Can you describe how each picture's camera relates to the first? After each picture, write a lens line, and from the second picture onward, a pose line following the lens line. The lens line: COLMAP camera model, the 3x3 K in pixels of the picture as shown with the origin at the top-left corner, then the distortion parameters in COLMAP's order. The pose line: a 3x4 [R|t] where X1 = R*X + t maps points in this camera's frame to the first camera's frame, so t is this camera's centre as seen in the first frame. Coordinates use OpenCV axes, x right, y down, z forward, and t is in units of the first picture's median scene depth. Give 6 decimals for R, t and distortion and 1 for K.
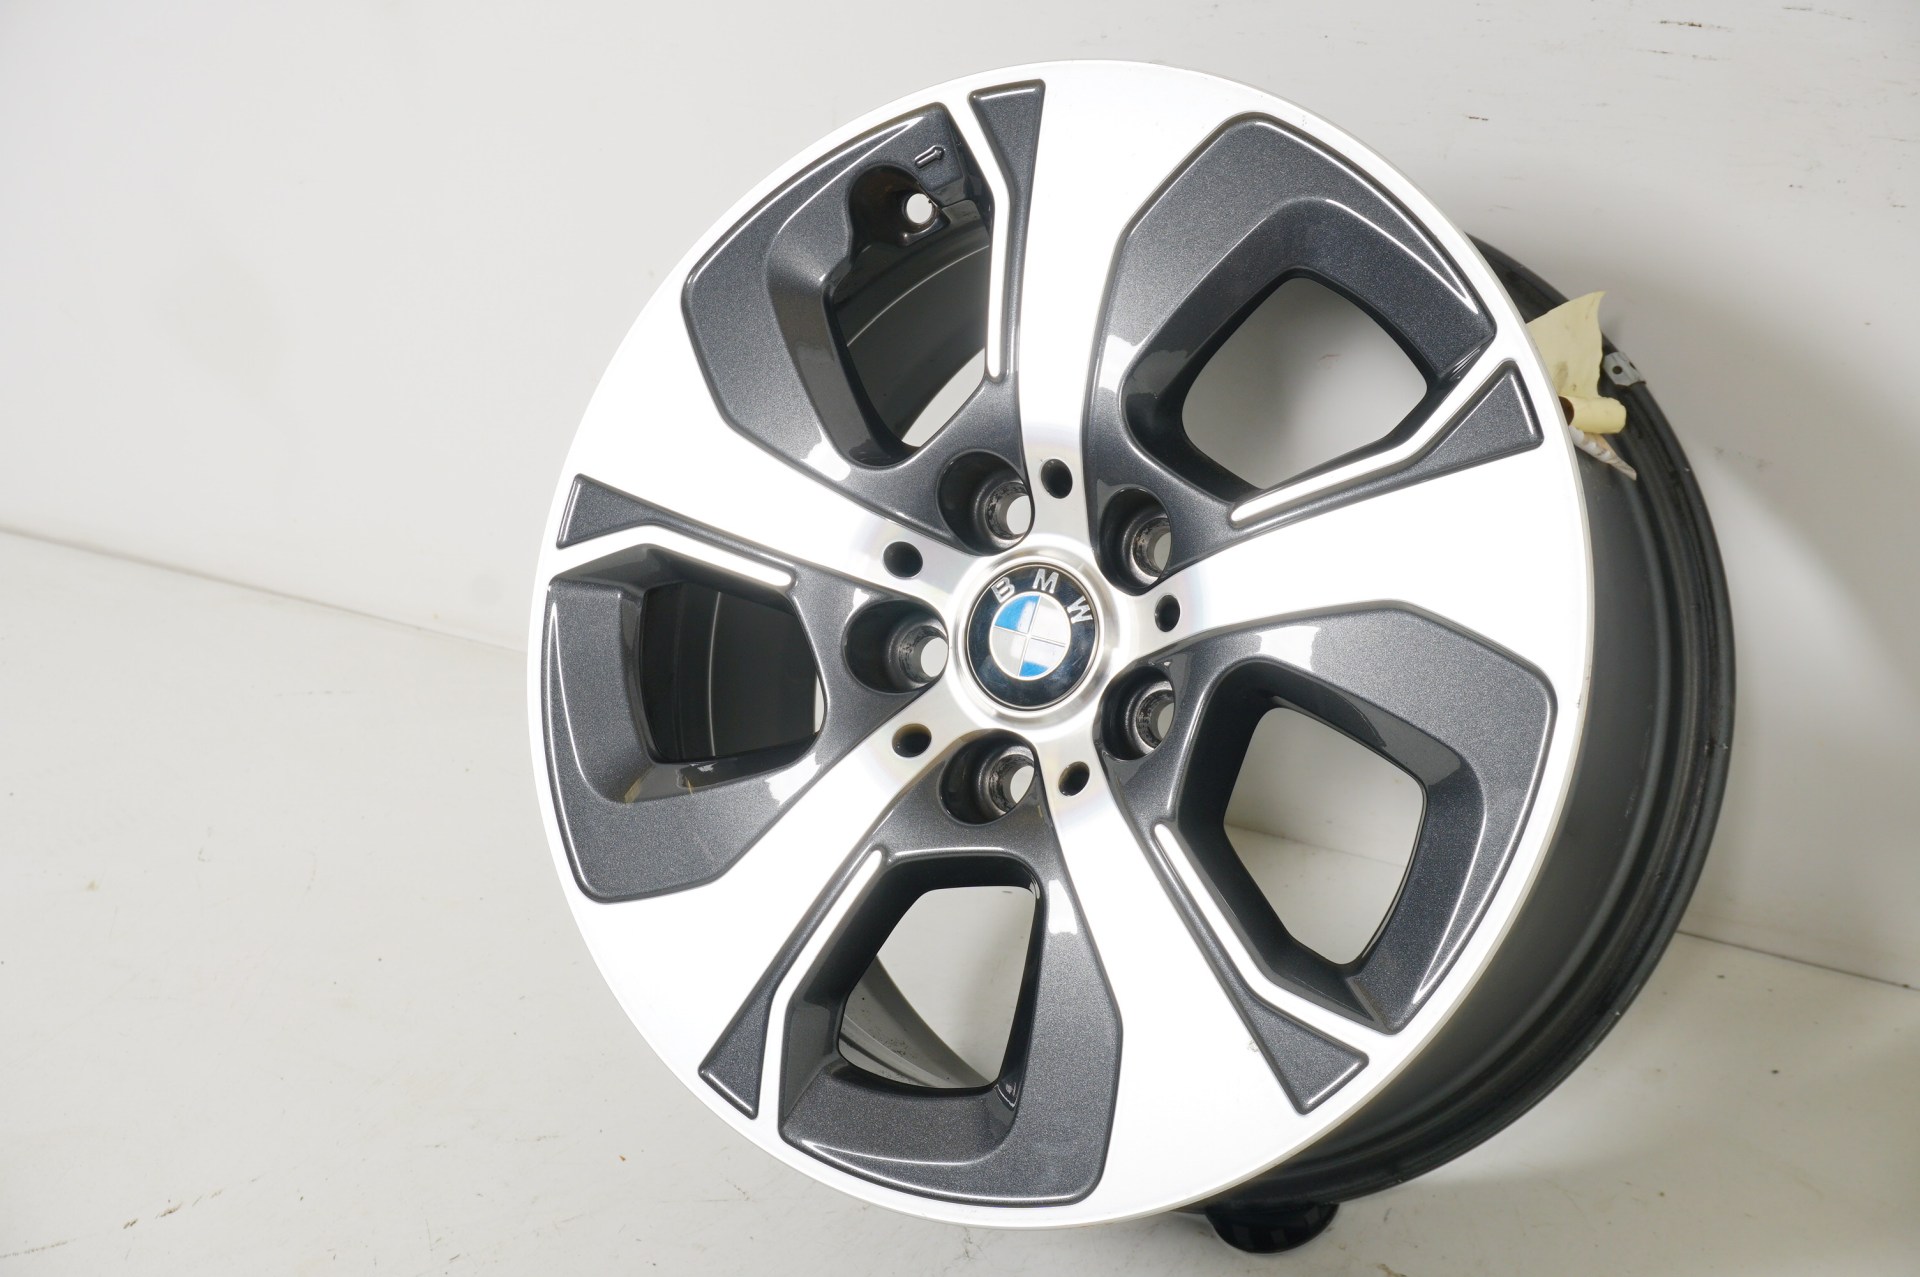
lens RADIAL K [[3114.7, 0, 960.0], [0, 3114.7, 638.5], [0, 0, 1]] dist [0.010436, 0.054690]
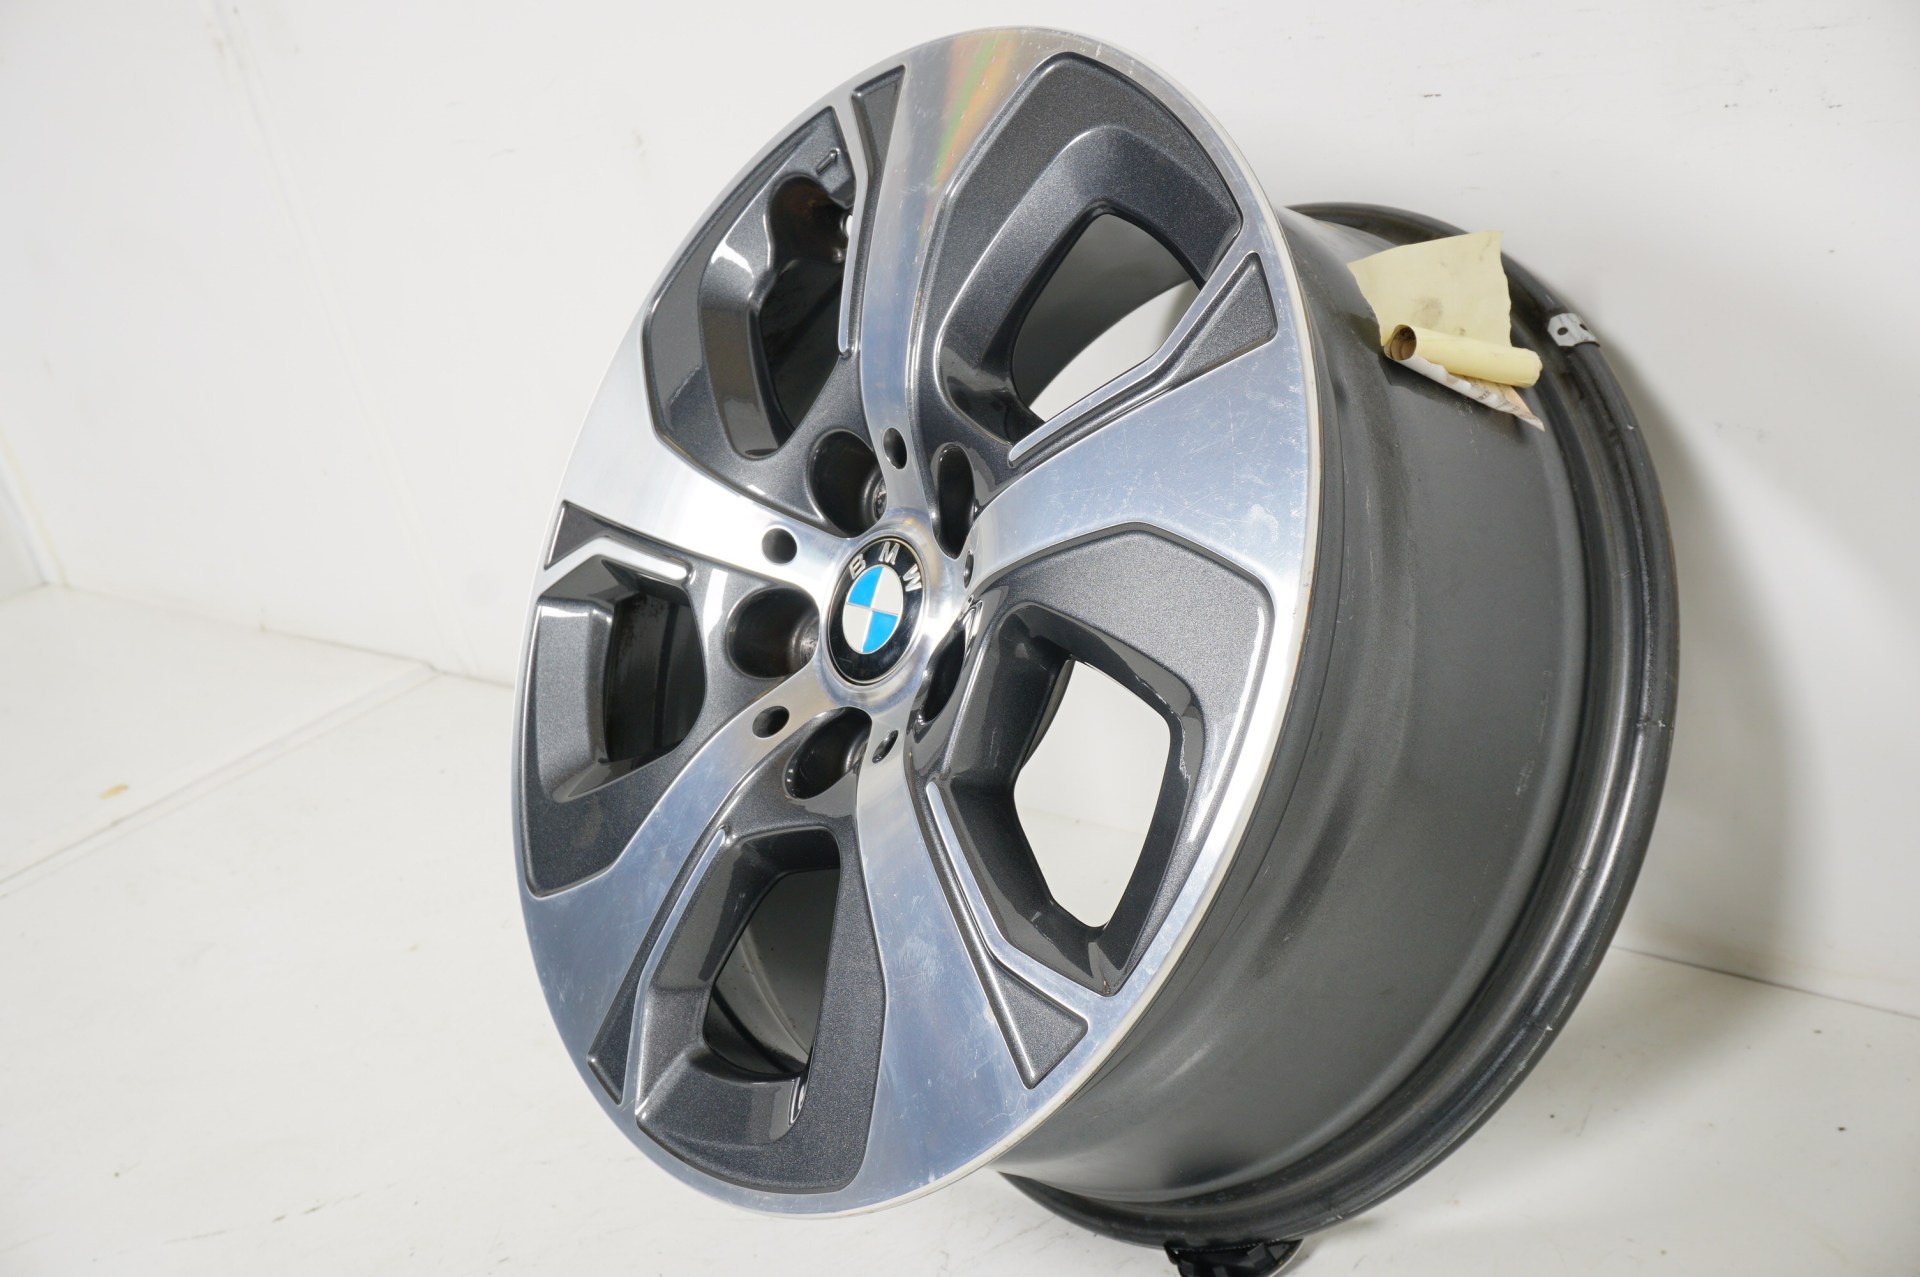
lens RADIAL K [[2433.8, 0, 960.0], [0, 2433.8, 638.5], [0, 0, 1]] dist [0.005169, 0.008252]
pose [[0.938989, -0.032712, -0.342387, 0.301959], [-0.009432, 0.992644, -0.120703, 0.097867], [0.343817, 0.116568, 0.931774, 0.290681]]
